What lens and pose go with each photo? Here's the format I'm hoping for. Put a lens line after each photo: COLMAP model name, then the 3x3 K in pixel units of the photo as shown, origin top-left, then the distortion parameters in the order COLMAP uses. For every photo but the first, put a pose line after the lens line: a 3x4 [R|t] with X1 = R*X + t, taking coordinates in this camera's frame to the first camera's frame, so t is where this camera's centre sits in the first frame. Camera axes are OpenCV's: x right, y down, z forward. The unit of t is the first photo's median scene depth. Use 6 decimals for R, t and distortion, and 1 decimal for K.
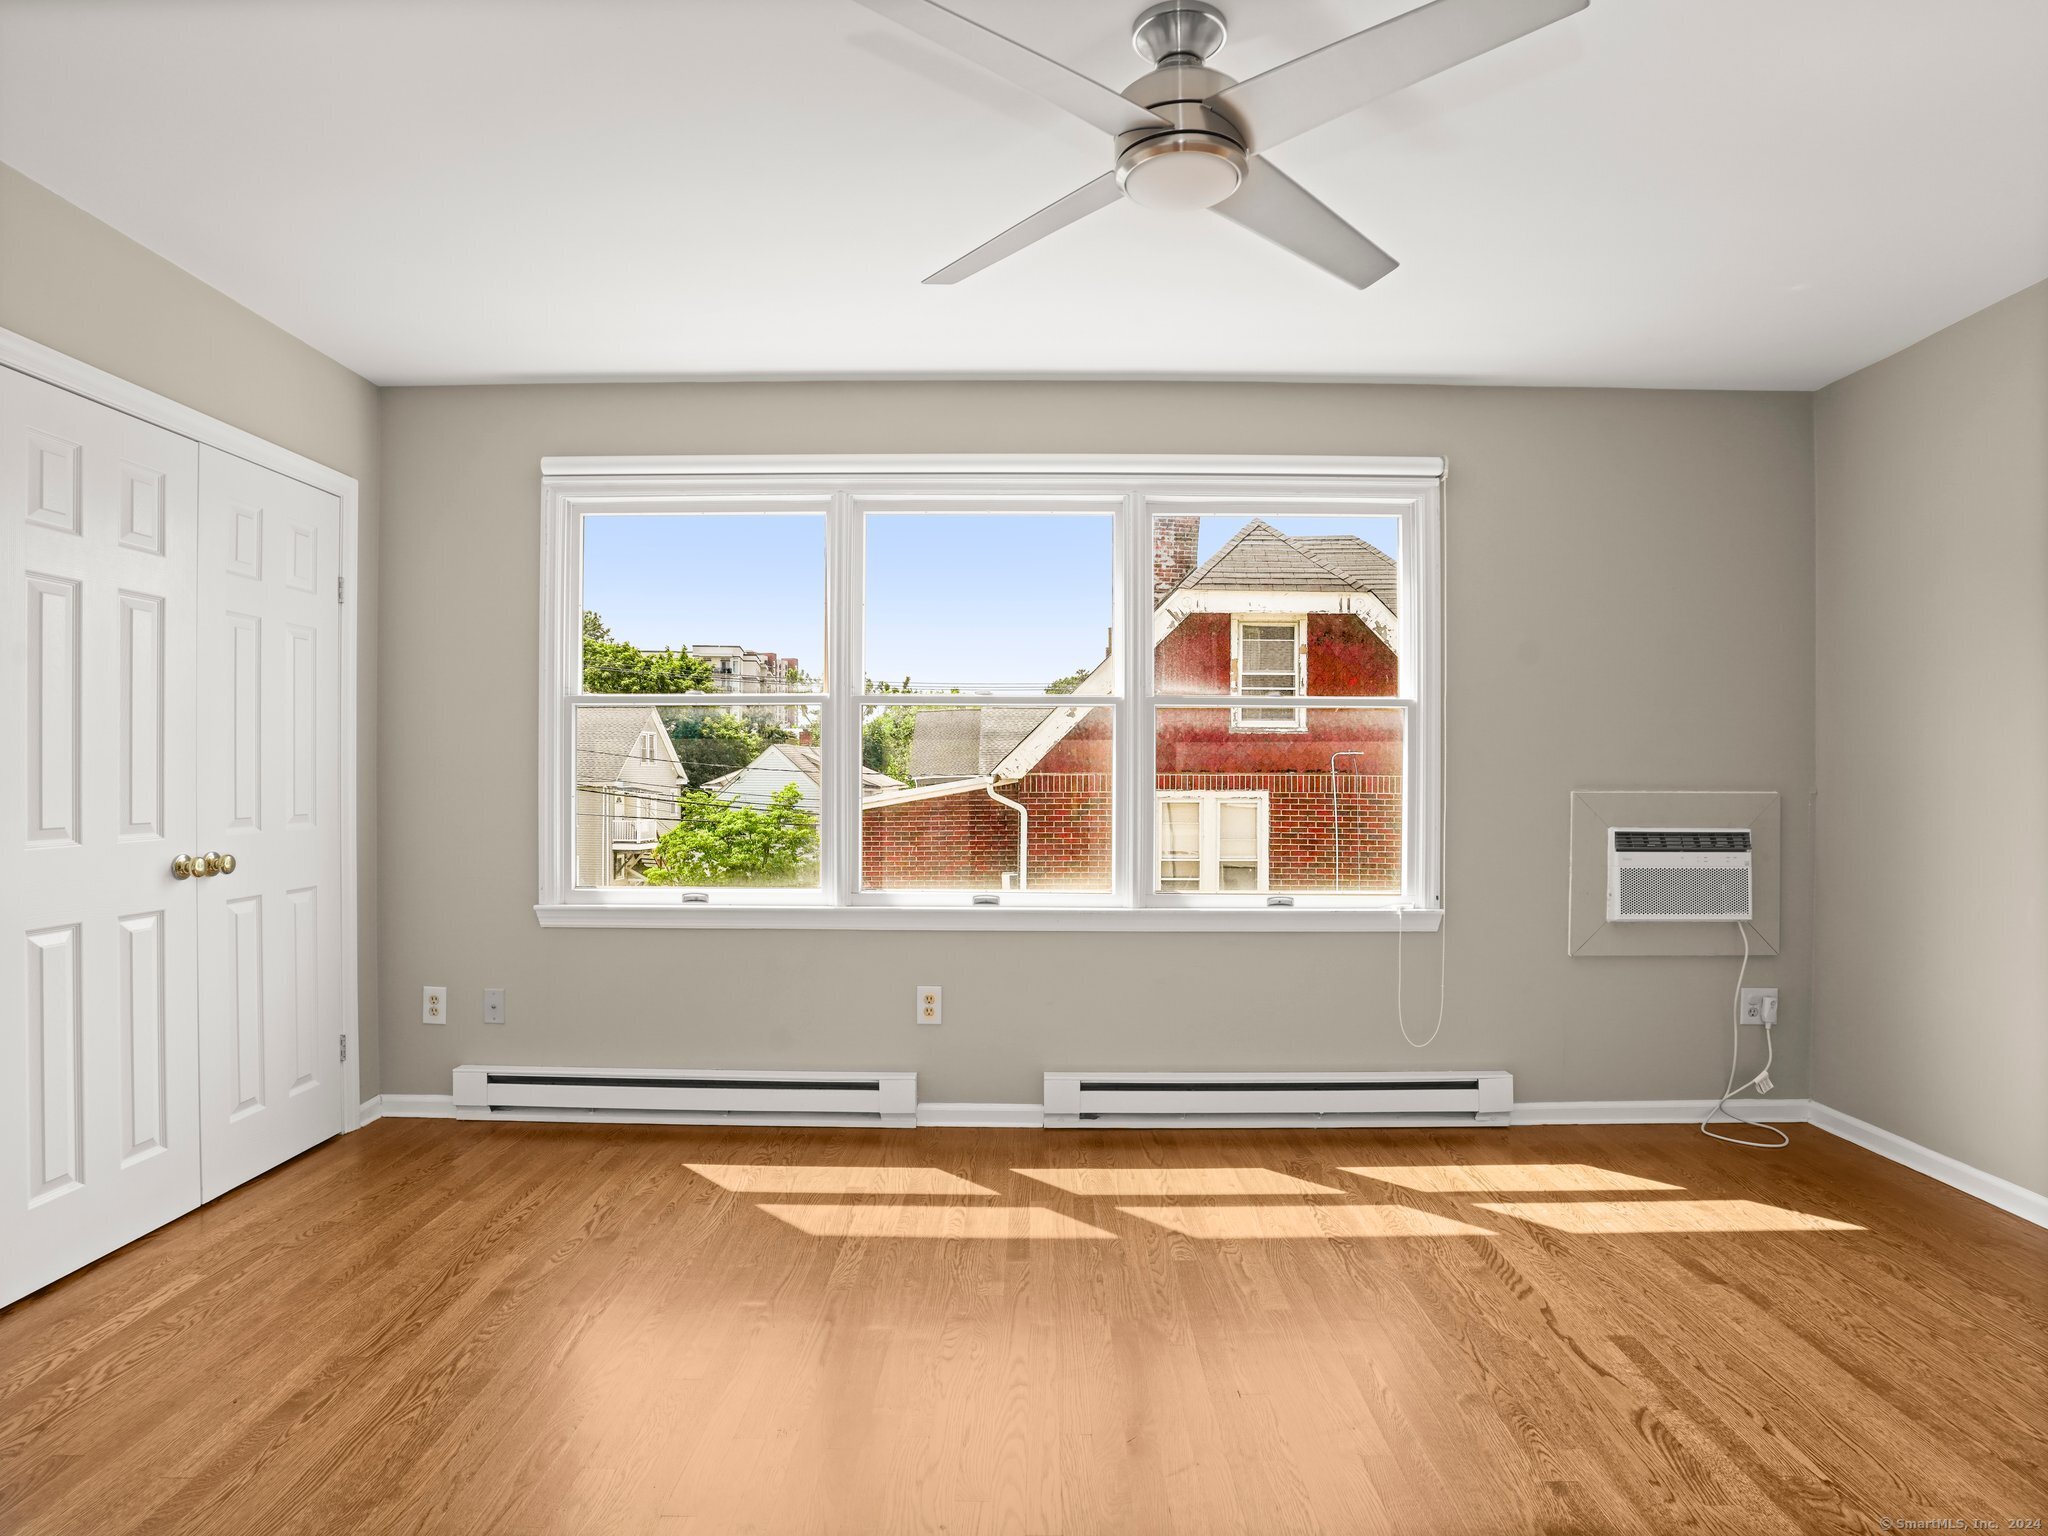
lens RADIAL K [[1136.2, 0, 1029.7], [0, 1136.2, 788.7], [0, 0, 1]] dist [-0.085591, 0.044102]
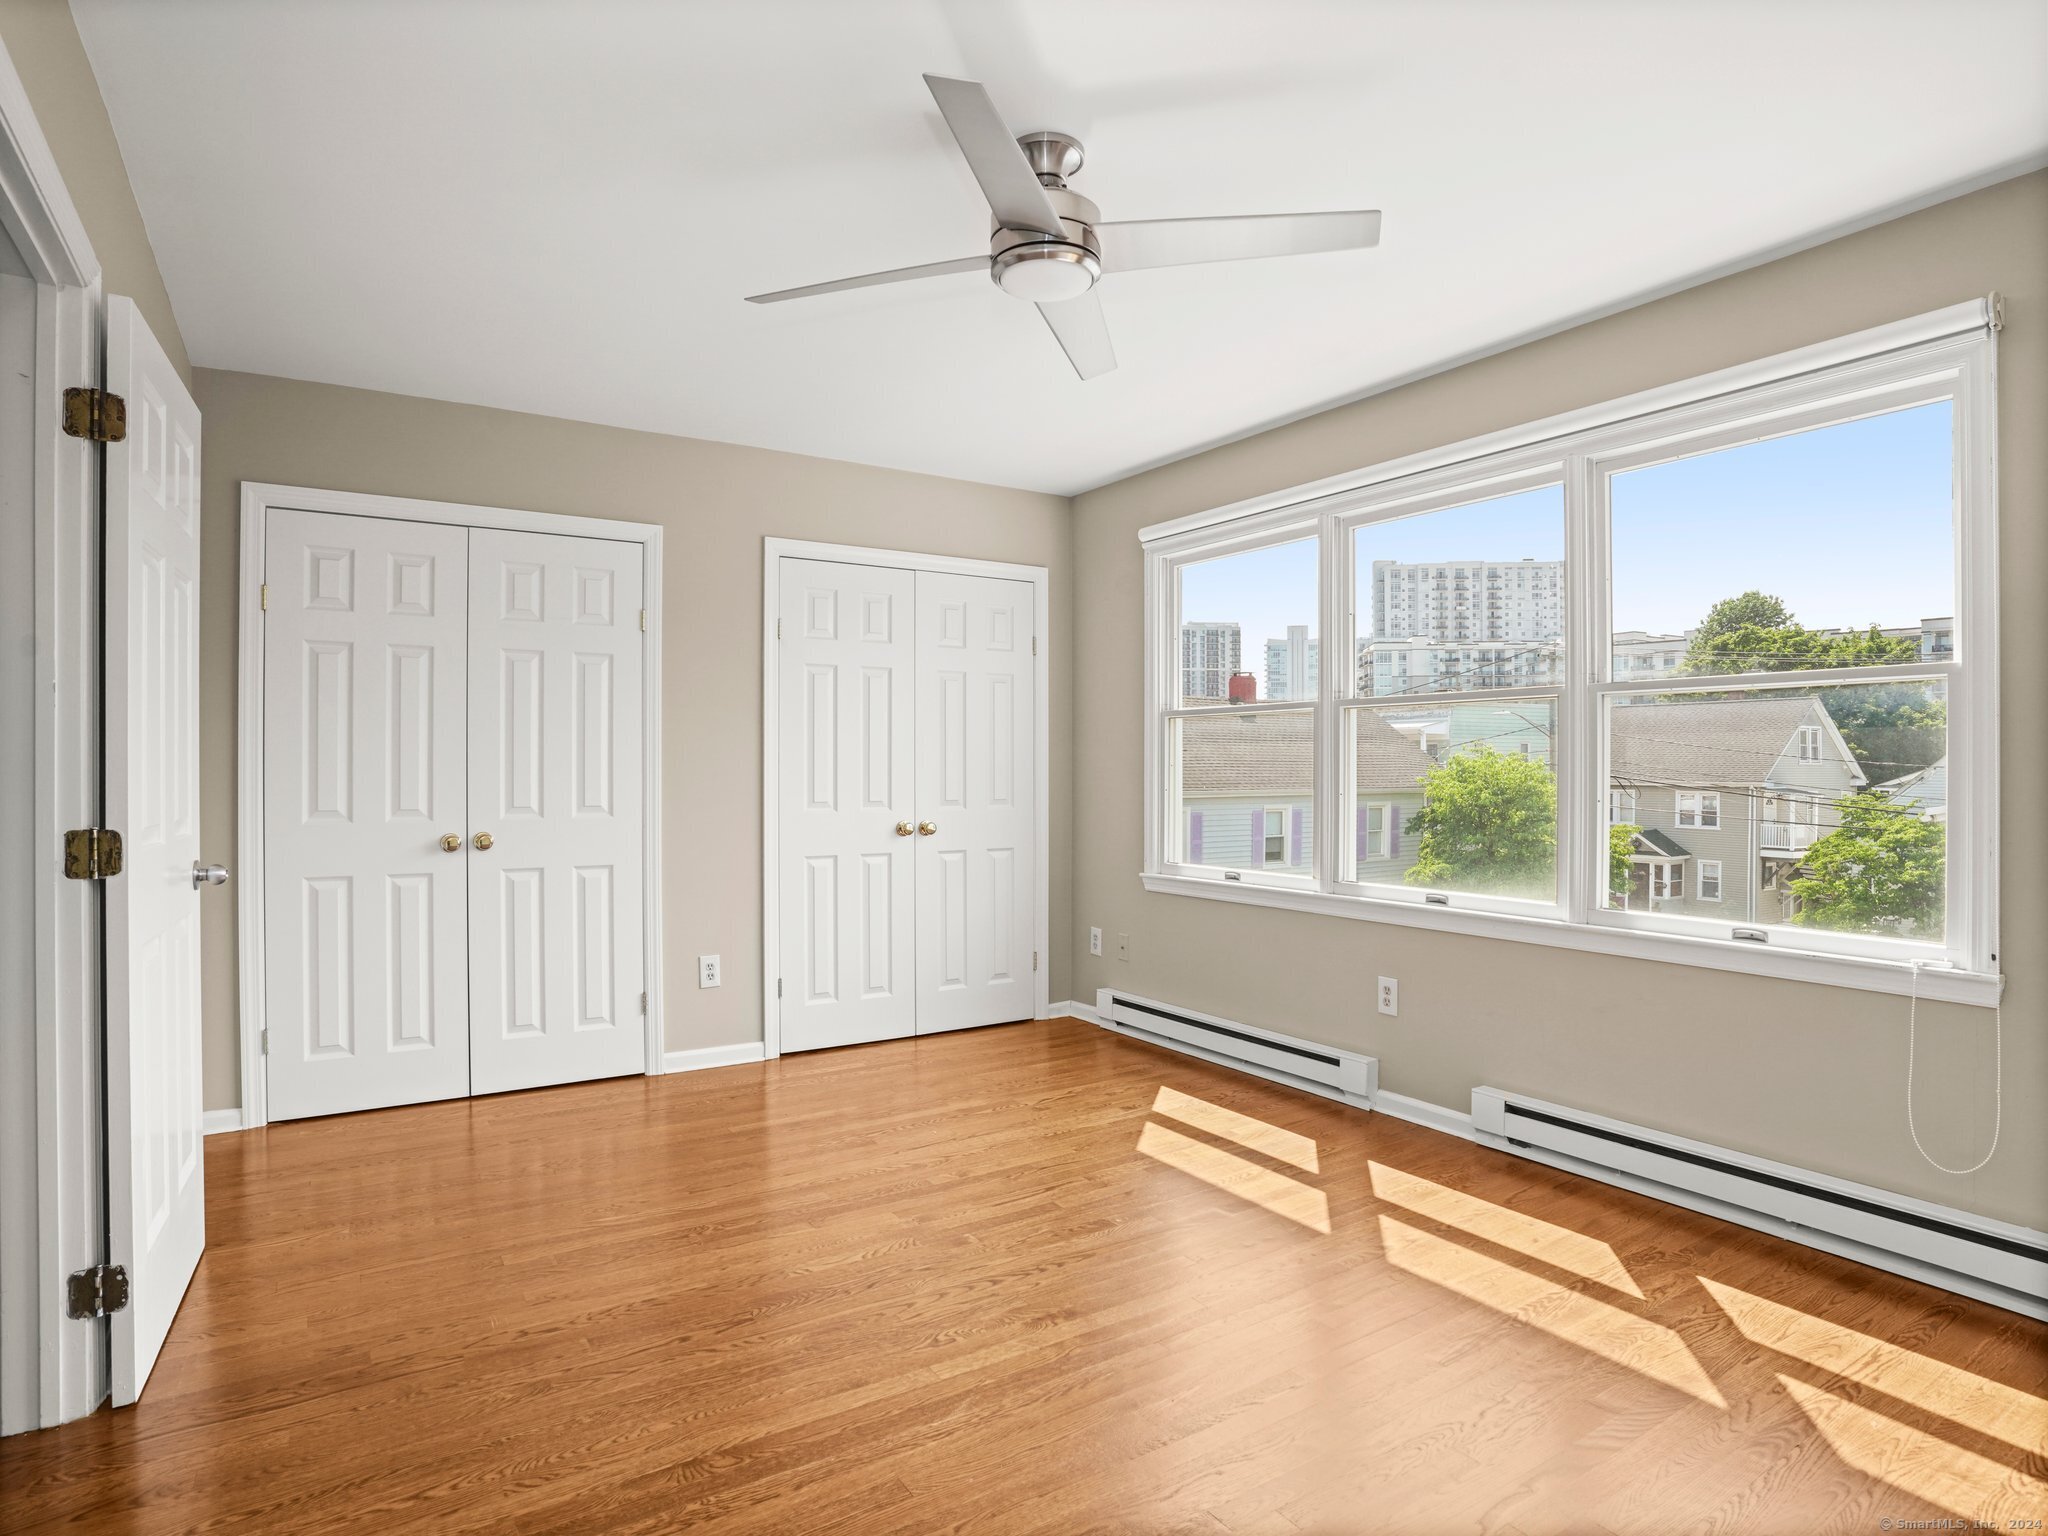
lens RADIAL K [[1128.1, 0, 1025.4], [0, 1128.1, 772.6], [0, 0, 1]] dist [-0.077632, 0.036504]
pose [[0.540753, -0.002695, -0.841177, 0.589157], [-0.009378, 0.999913, -0.009232, 0.000545], [0.841129, 0.012881, 0.540681, 0.174031]]
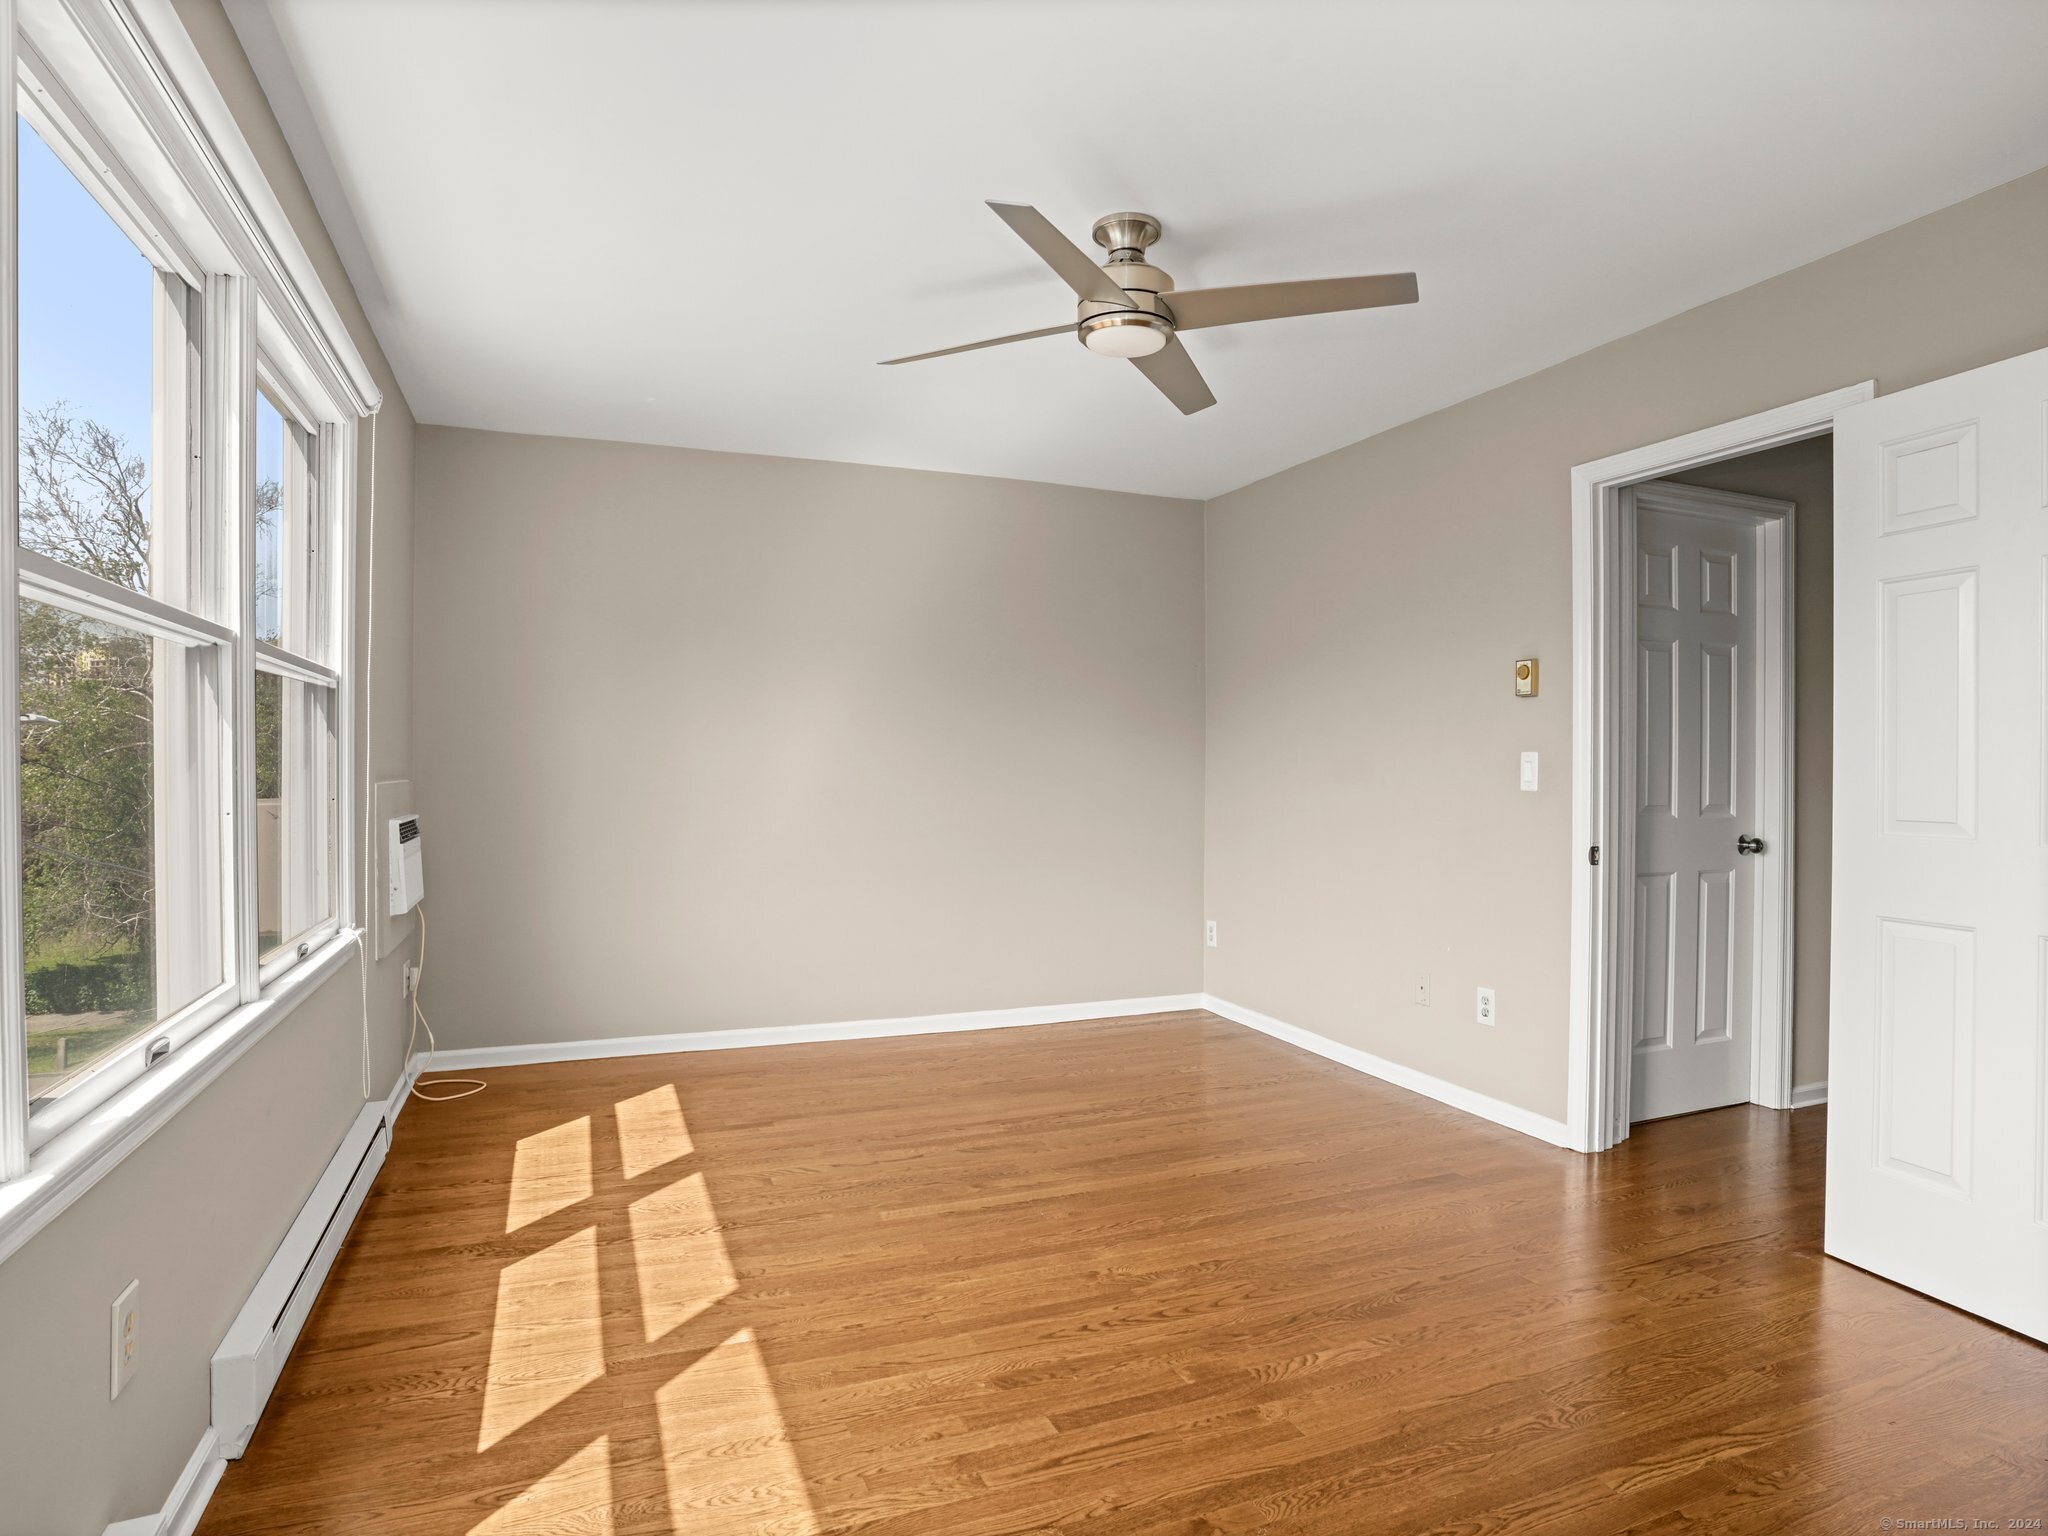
lens RADIAL K [[1136.2, 0, 1029.7], [0, 1136.2, 788.7], [0, 0, 1]] dist [-0.085591, 0.044102]
pose [[-0.382618, -0.021331, 0.923660, -0.568233], [0.006642, 0.999644, 0.025837, -0.011614], [-0.923883, 0.016021, -0.382340, 0.849911]]
